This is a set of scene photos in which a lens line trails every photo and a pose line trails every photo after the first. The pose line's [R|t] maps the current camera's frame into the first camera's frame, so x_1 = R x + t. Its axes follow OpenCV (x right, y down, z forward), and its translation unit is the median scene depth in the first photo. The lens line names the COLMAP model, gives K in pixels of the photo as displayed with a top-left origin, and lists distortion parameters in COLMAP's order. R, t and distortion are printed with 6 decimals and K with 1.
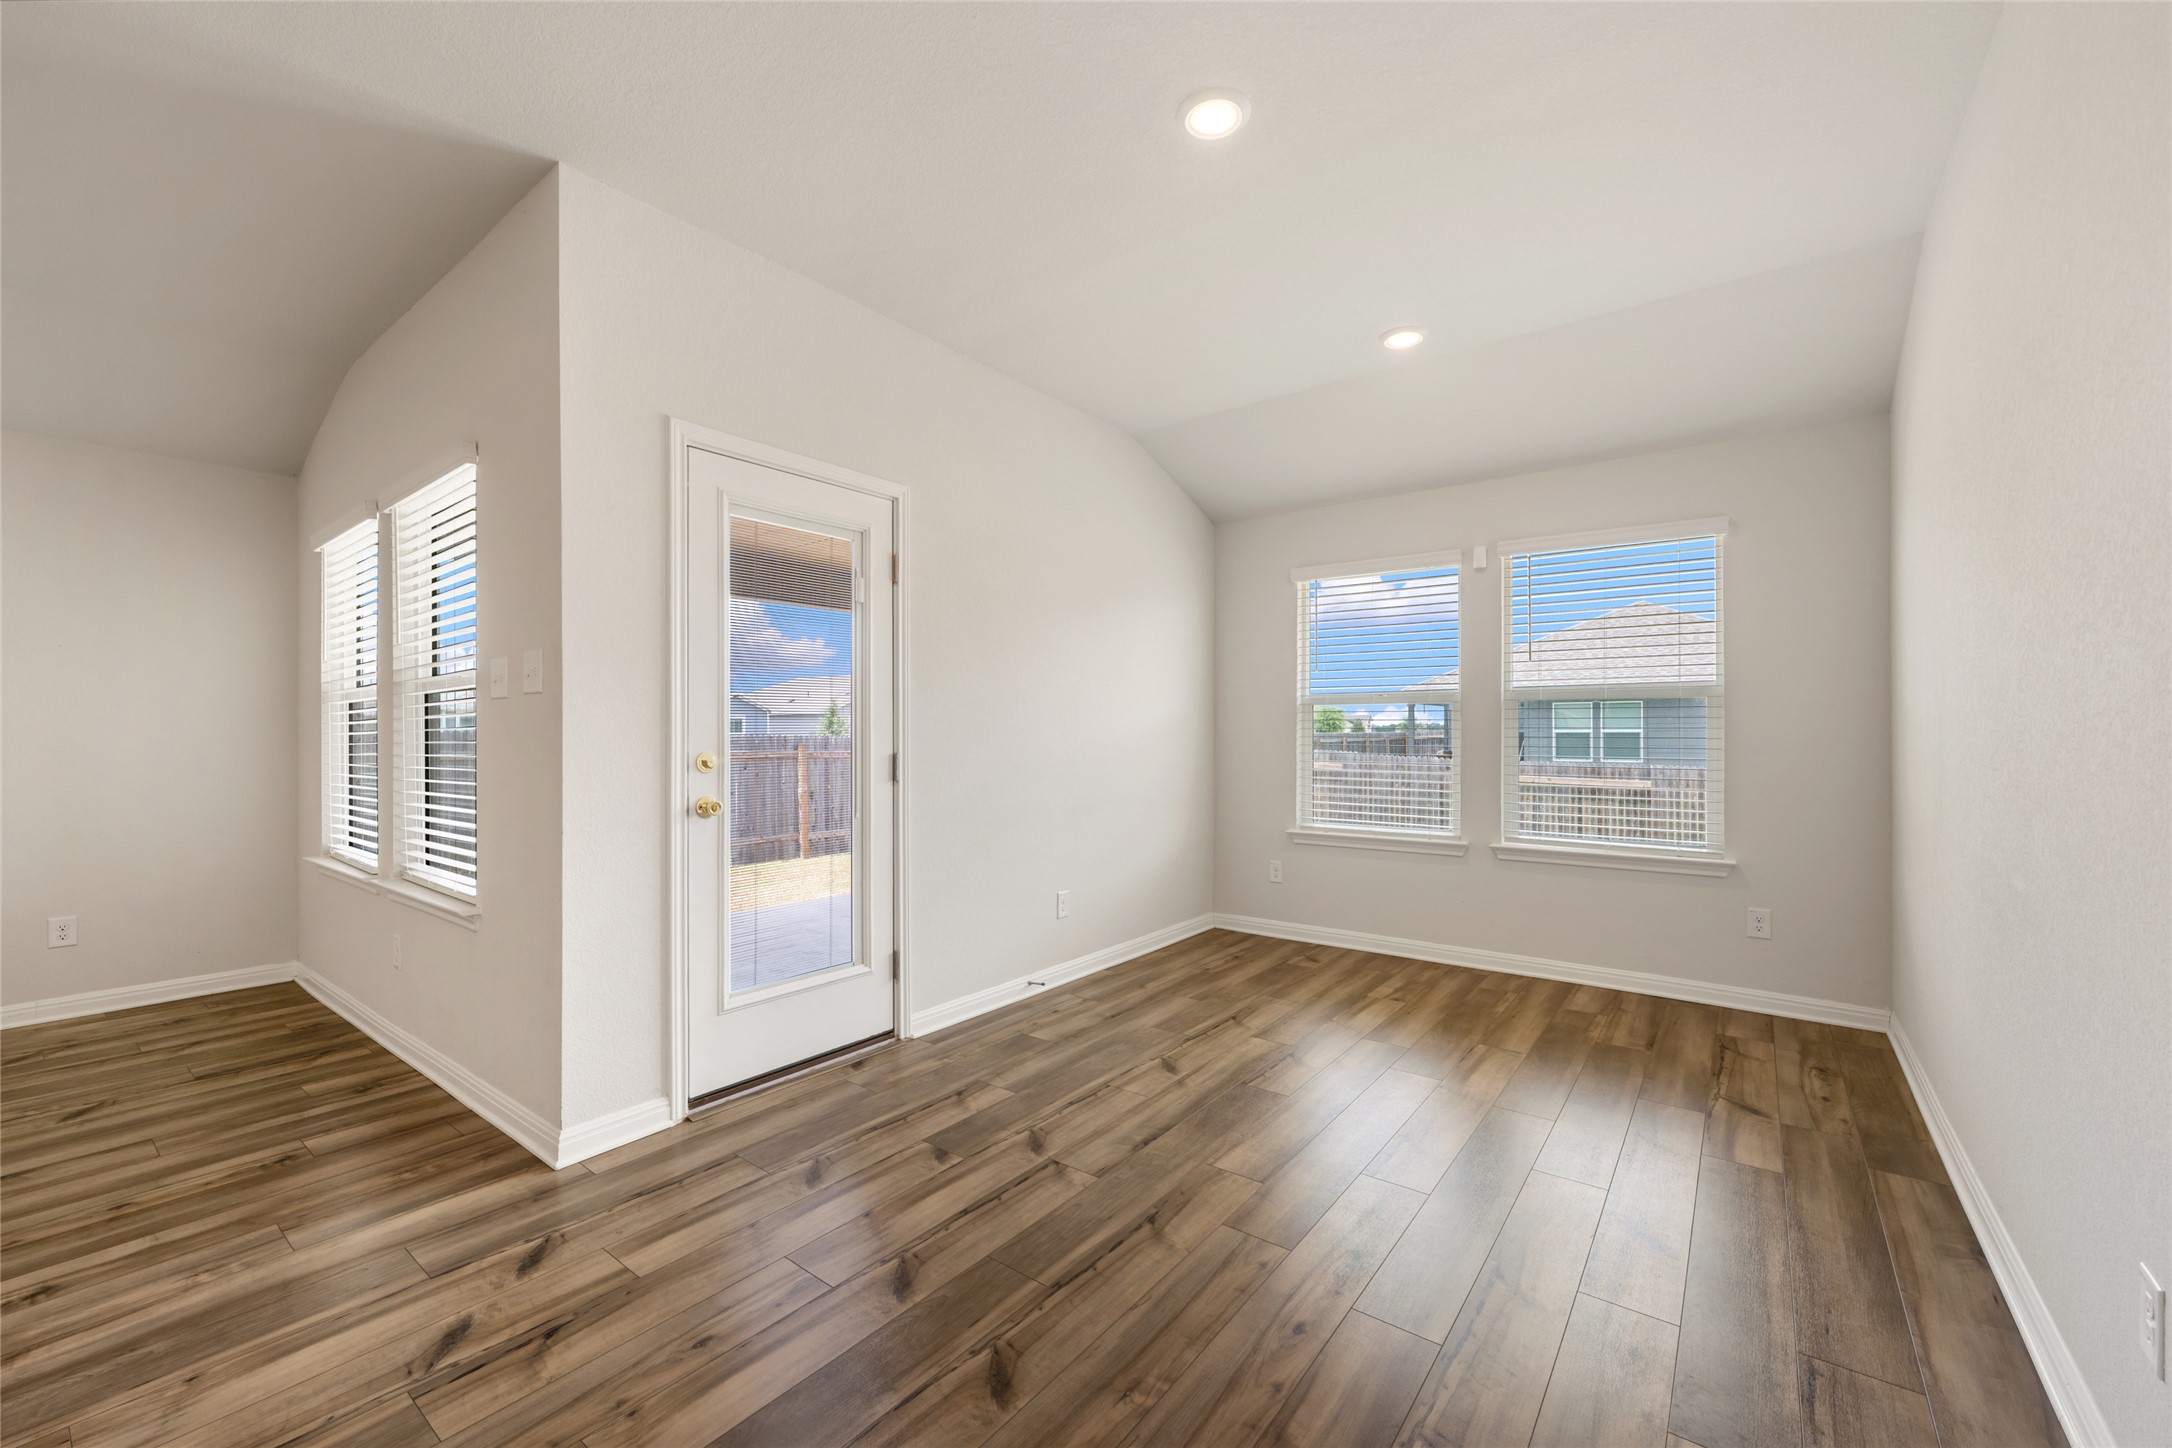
lens RADIAL K [[863.4, 0, 1088.8], [0, 863.4, 735.0], [0, 0, 1]] dist [-0.002398, 0.000681]
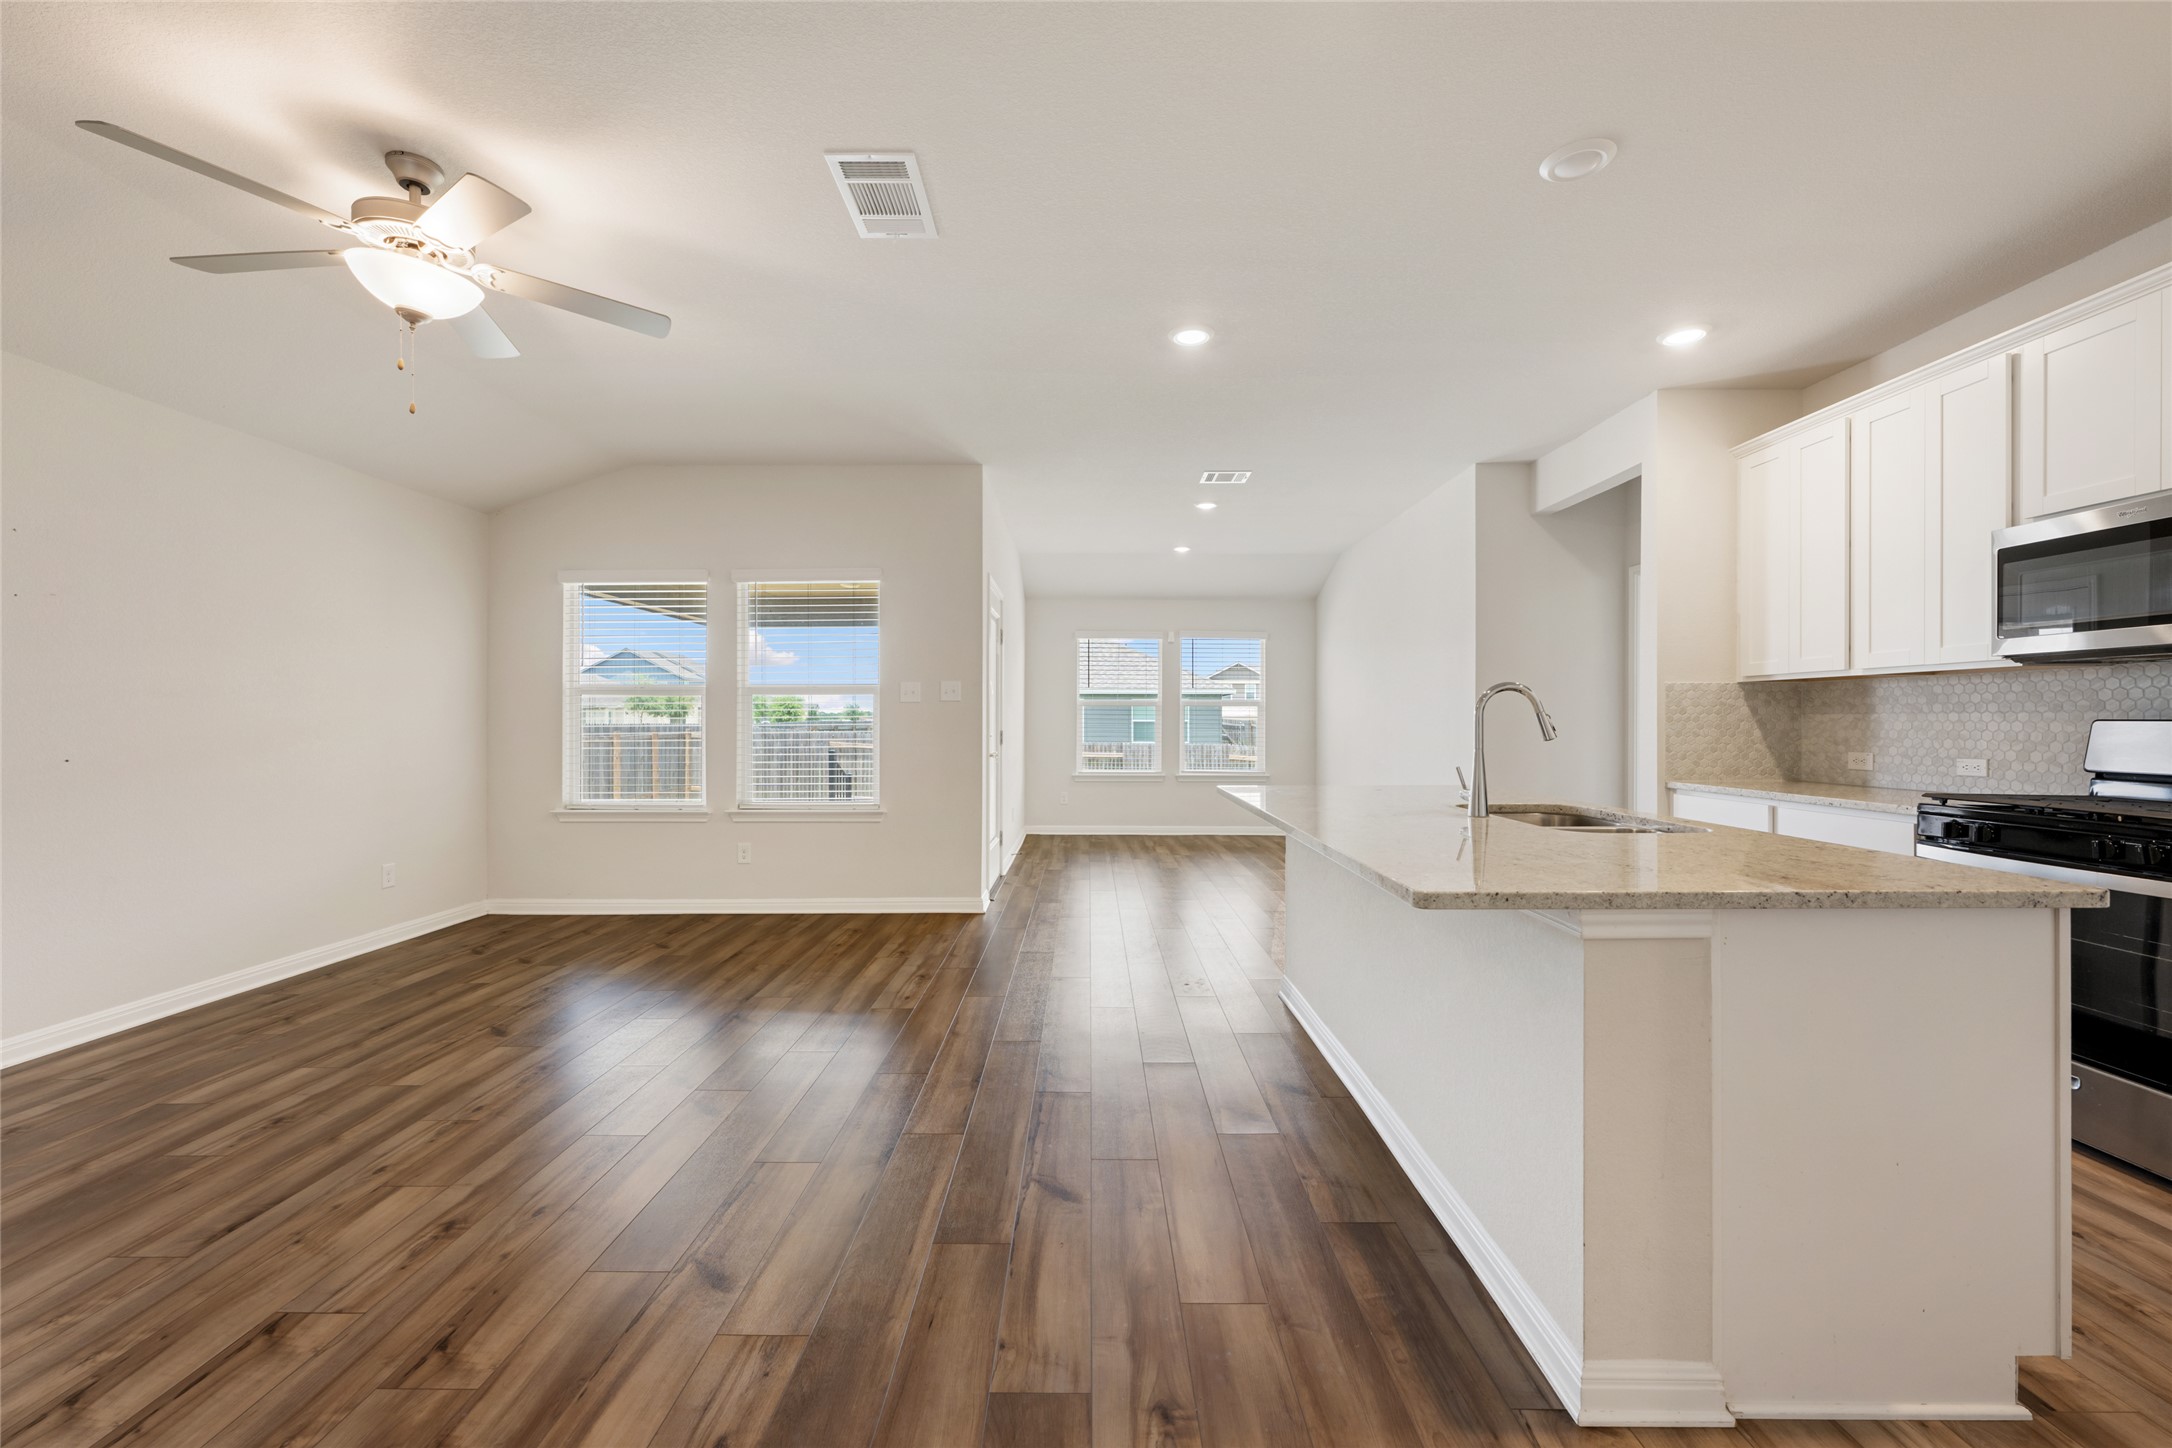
lens RADIAL K [[863.4, 0, 1095.6], [0, 863.4, 726.2], [0, 0, 1]] dist [-0.002398, 0.000681]
pose [[0.789582, 0.000761, 0.613645, -1.397209], [-0.003078, 0.999992, 0.002721, 0.004734], [-0.613638, -0.004037, 0.789577, -0.753310]]
